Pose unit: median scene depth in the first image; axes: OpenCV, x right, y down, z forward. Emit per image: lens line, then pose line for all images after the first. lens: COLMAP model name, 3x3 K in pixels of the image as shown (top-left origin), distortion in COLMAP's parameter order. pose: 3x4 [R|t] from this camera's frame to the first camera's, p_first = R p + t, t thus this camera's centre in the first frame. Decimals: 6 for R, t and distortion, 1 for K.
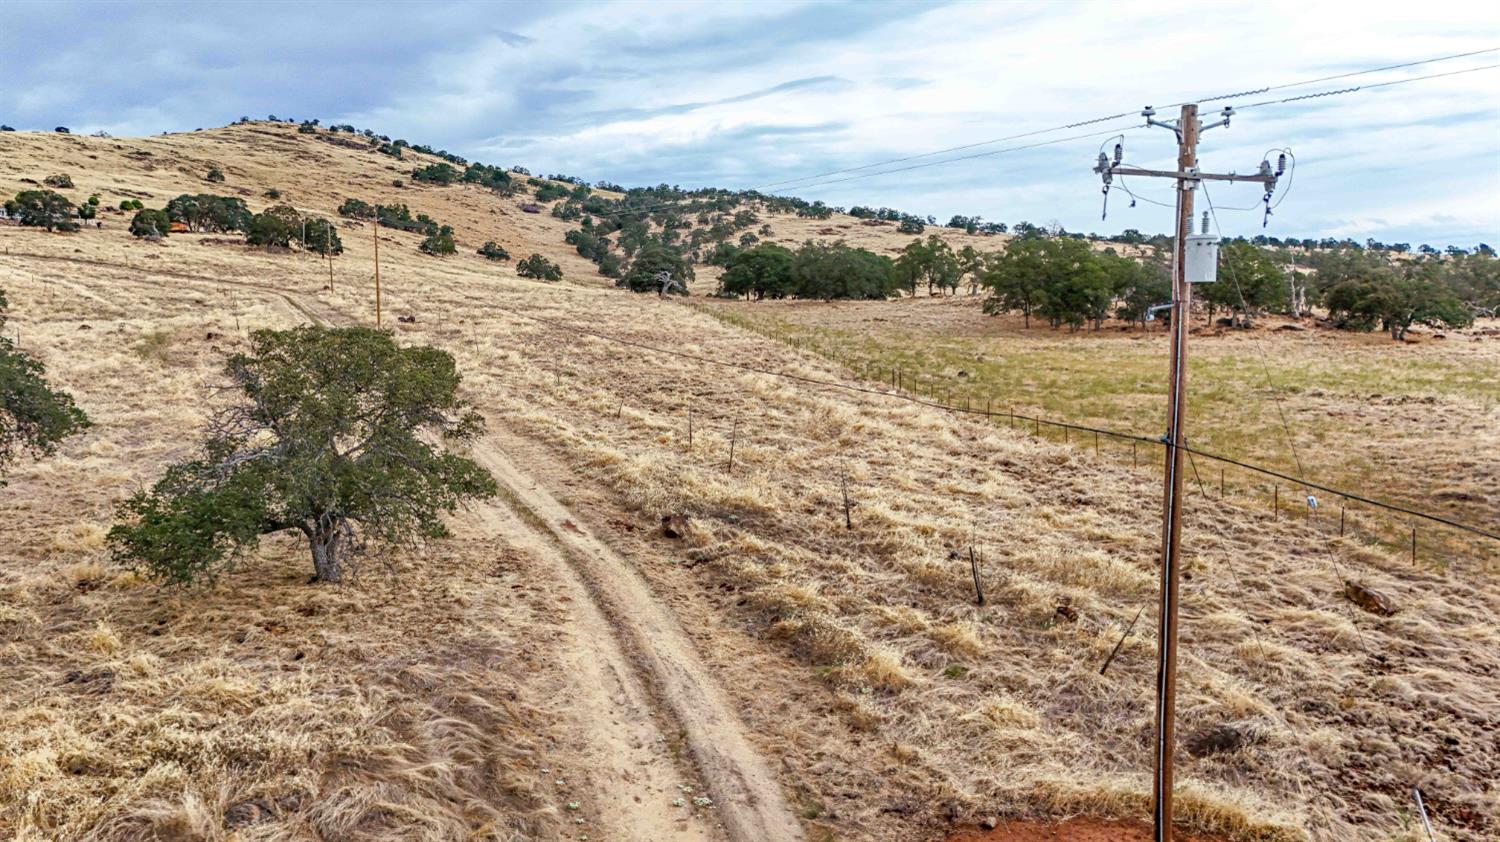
lens RADIAL K [[1104.8, 0, 743.1], [0, 1104.8, 425.5], [0, 0, 1]] dist [0.070726, -0.061605]
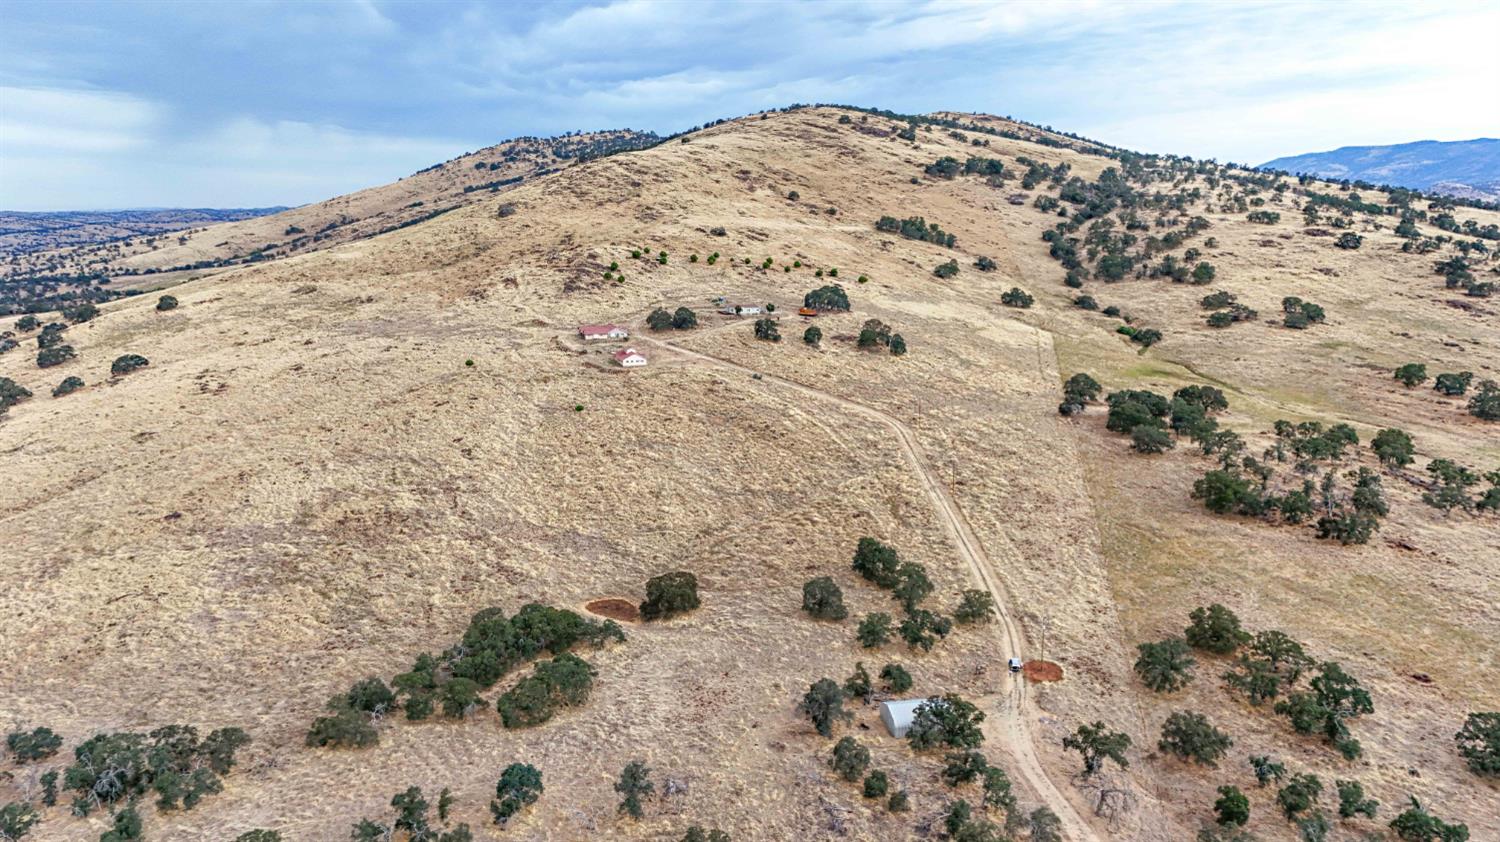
lens RADIAL K [[1104.8, 0, 743.1], [0, 1104.8, 425.5], [0, 0, 1]] dist [0.070726, -0.061605]
pose [[0.912535, 0.086012, -0.399852, 0.048668], [-0.038236, 0.991296, 0.125975, -0.090978], [0.407208, -0.099668, 0.907881, -0.280108]]
